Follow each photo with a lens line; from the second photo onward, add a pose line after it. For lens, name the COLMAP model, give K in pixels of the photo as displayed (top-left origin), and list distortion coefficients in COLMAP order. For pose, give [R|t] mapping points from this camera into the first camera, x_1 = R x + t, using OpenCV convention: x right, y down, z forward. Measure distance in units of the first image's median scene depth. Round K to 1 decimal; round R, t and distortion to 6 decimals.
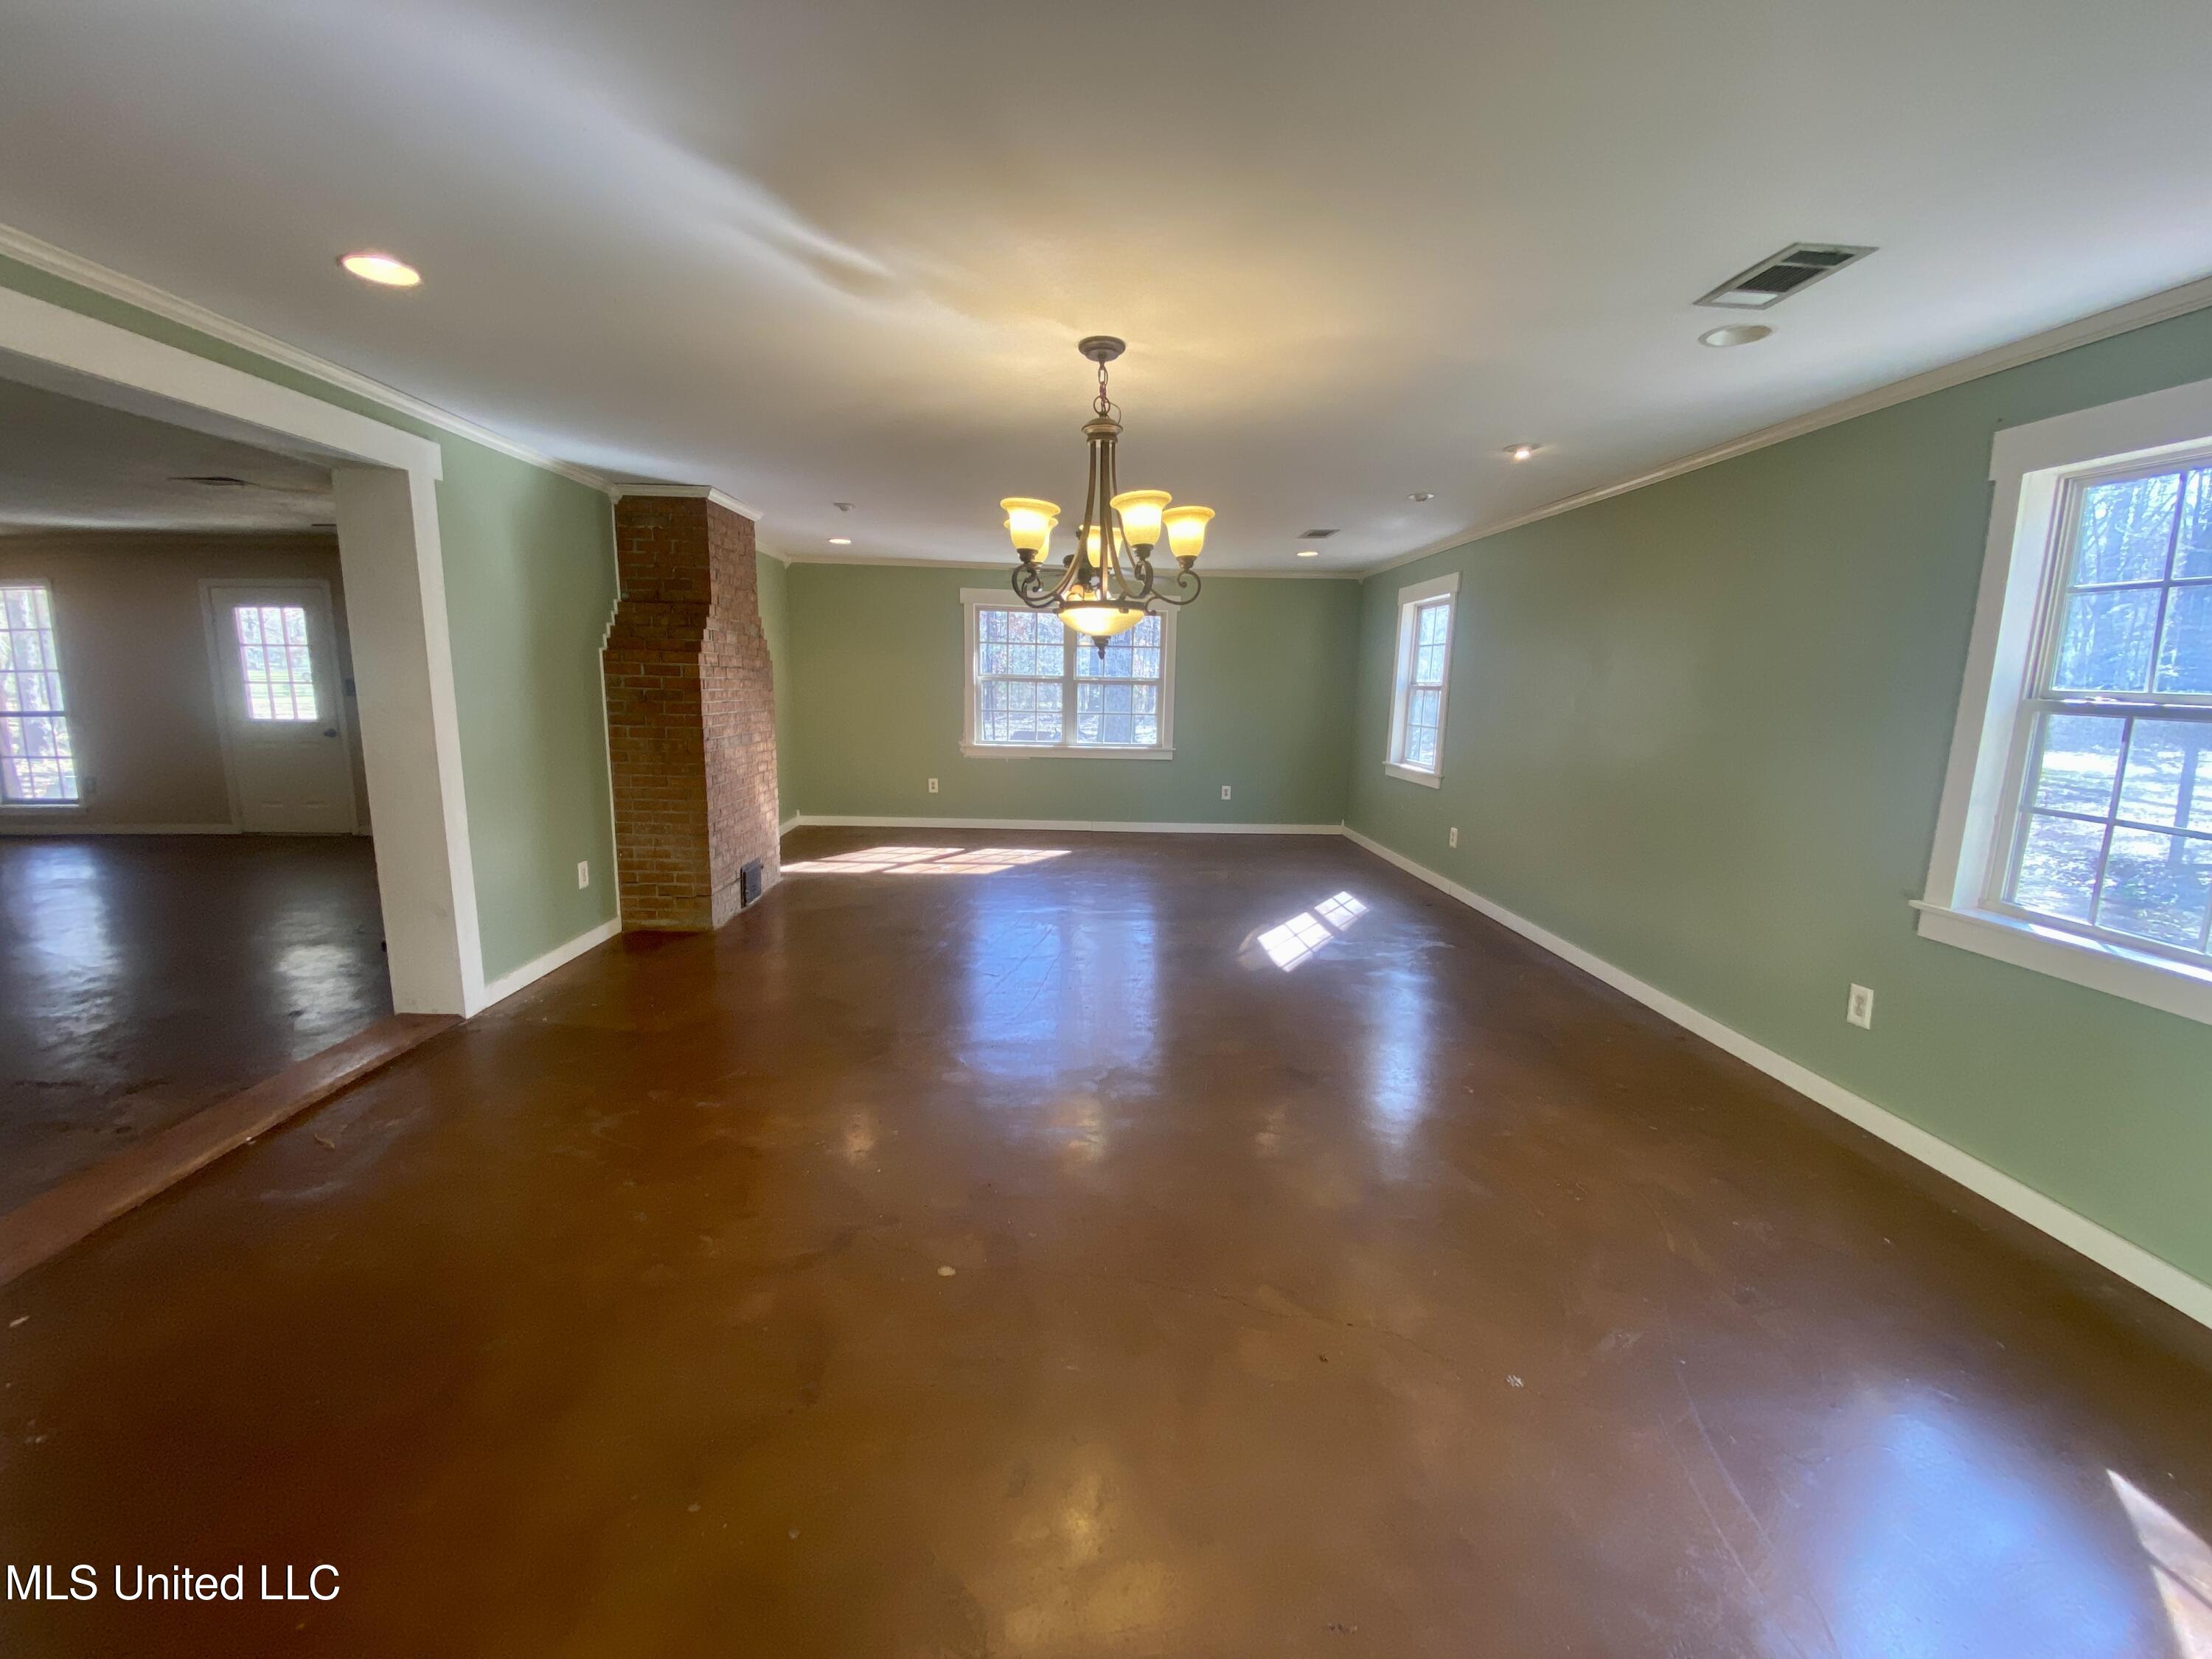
lens RADIAL K [[895.1, 0, 1105.0], [0, 895.1, 822.7], [0, 0, 1]] dist [0.037271, -0.002697]
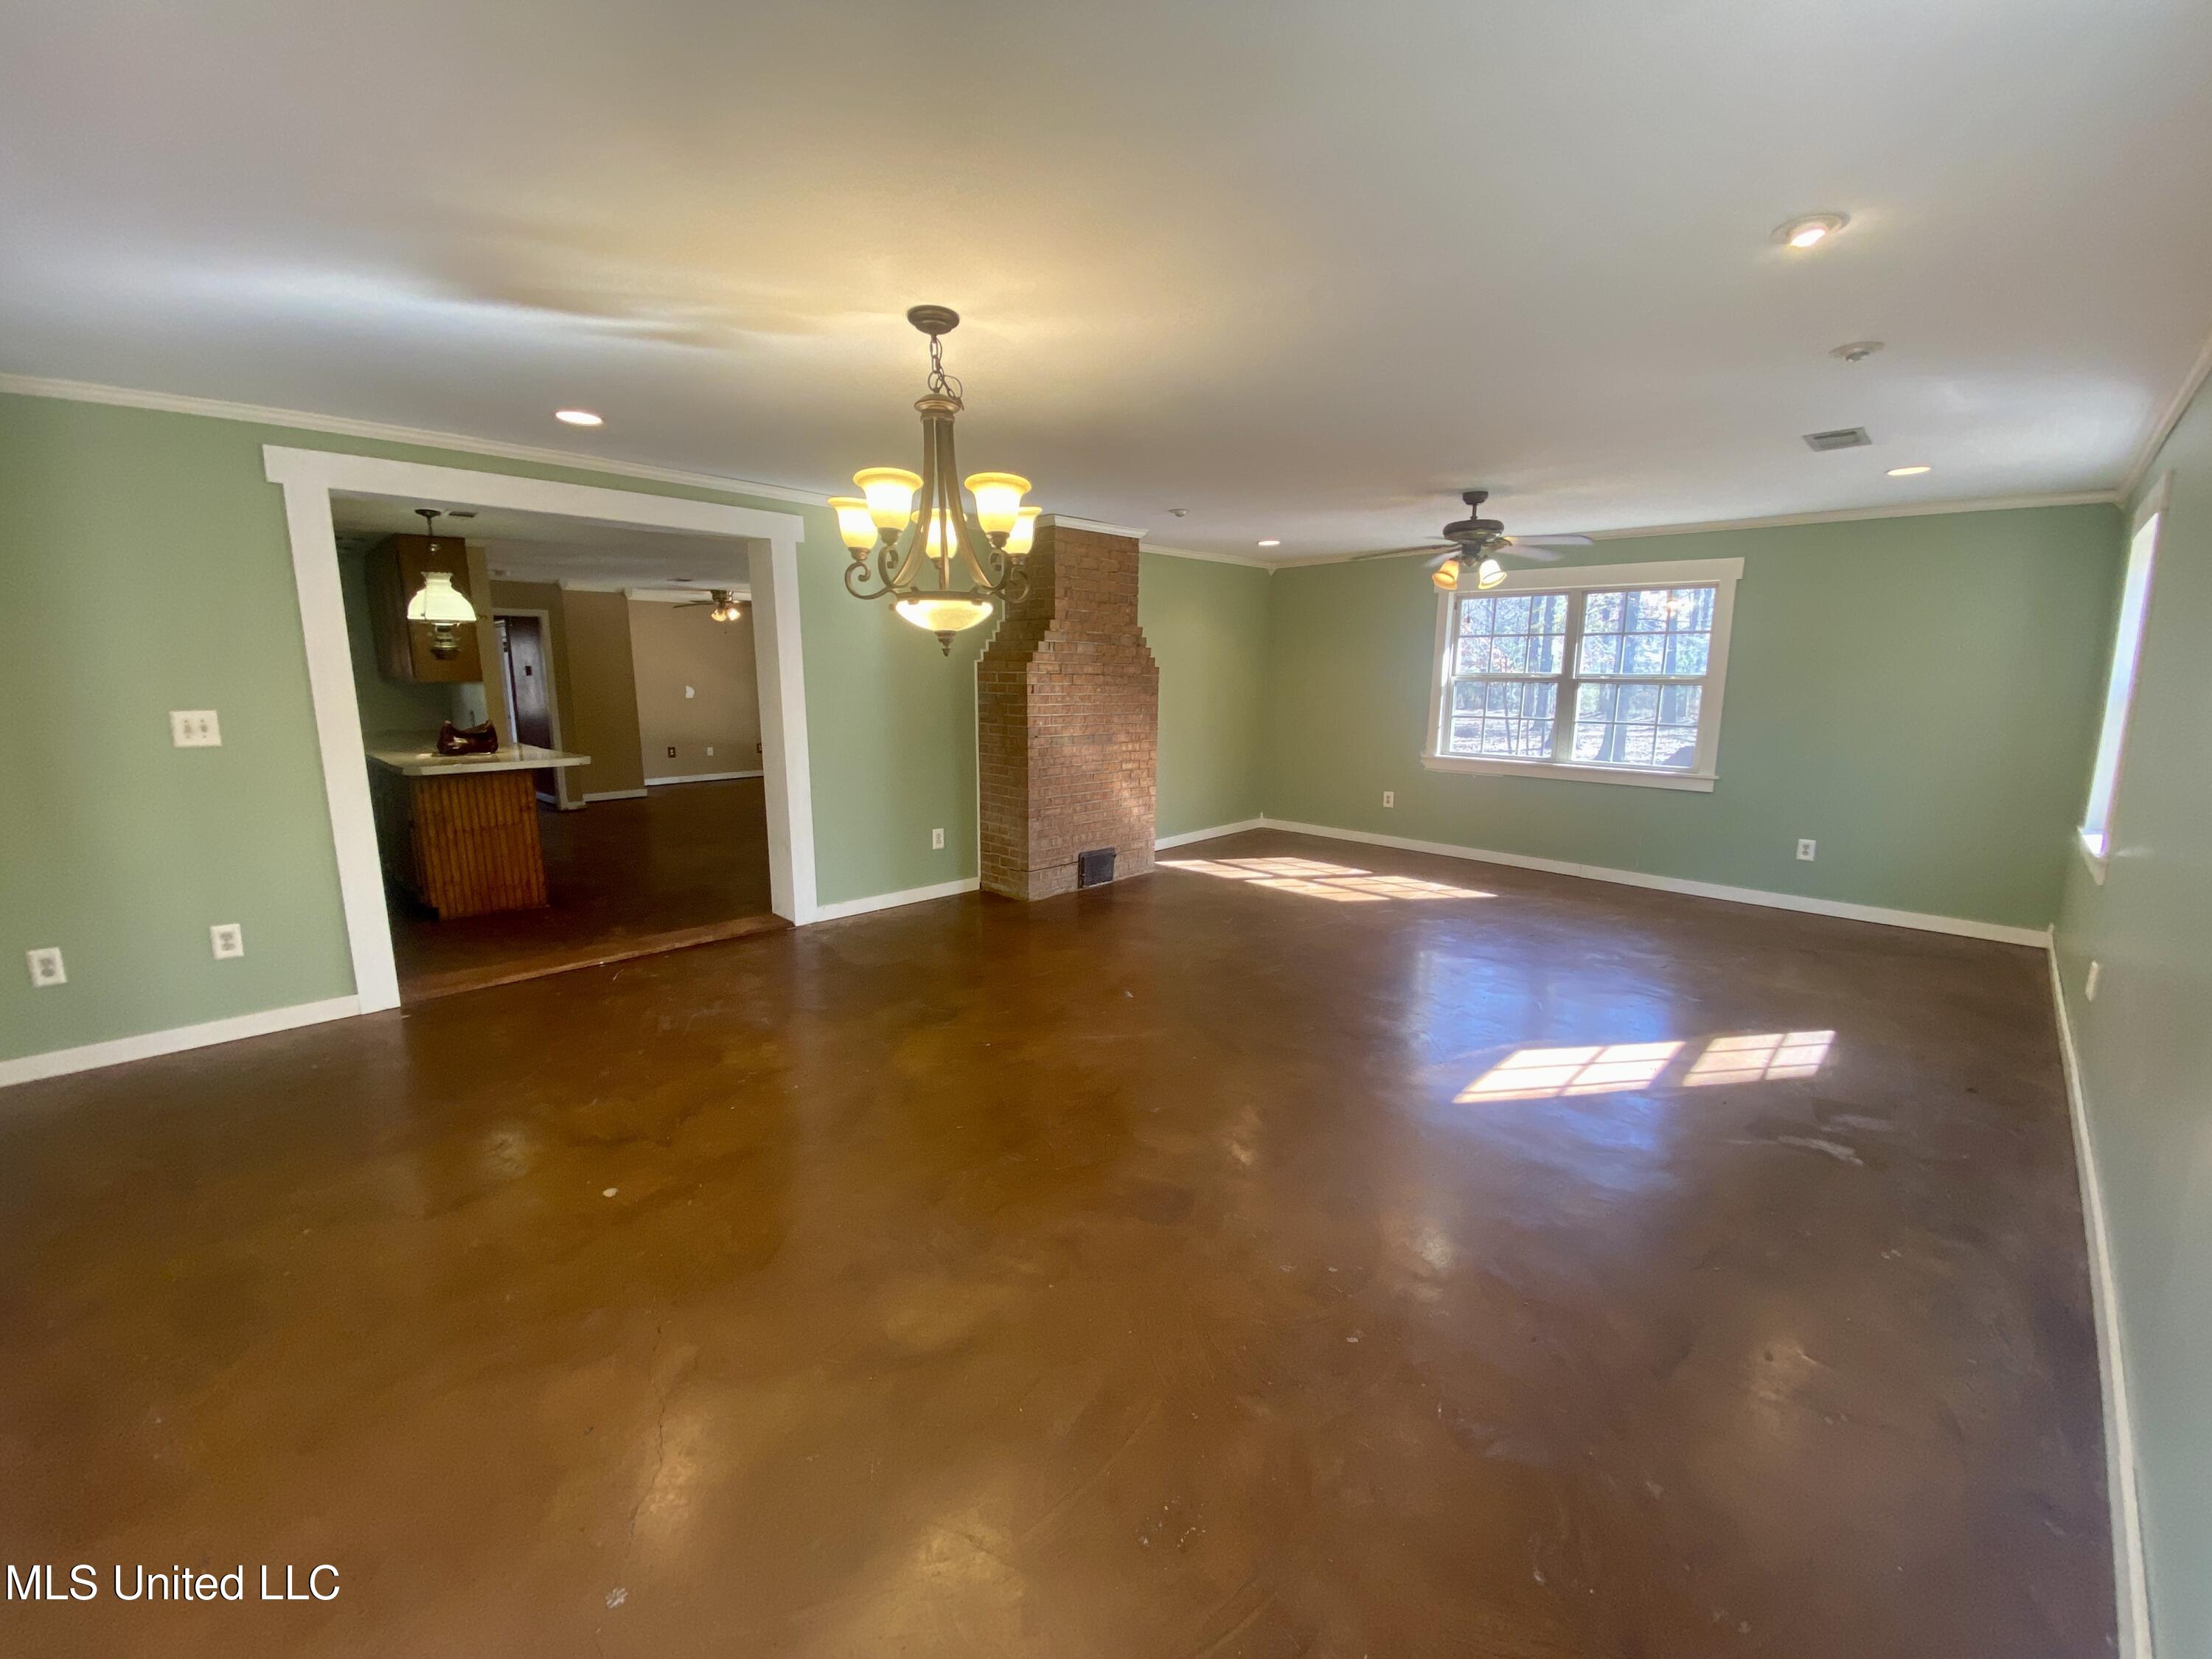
lens RADIAL K [[895.1, 0, 1119.0], [0, 895.1, 841.5], [0, 0, 1]] dist [0.037271, -0.002697]
pose [[0.685790, 0.123185, -0.717299, 0.468946], [-0.110509, 0.991769, 0.064666, -0.045407], [0.719361, 0.034920, 0.693758, 0.283840]]
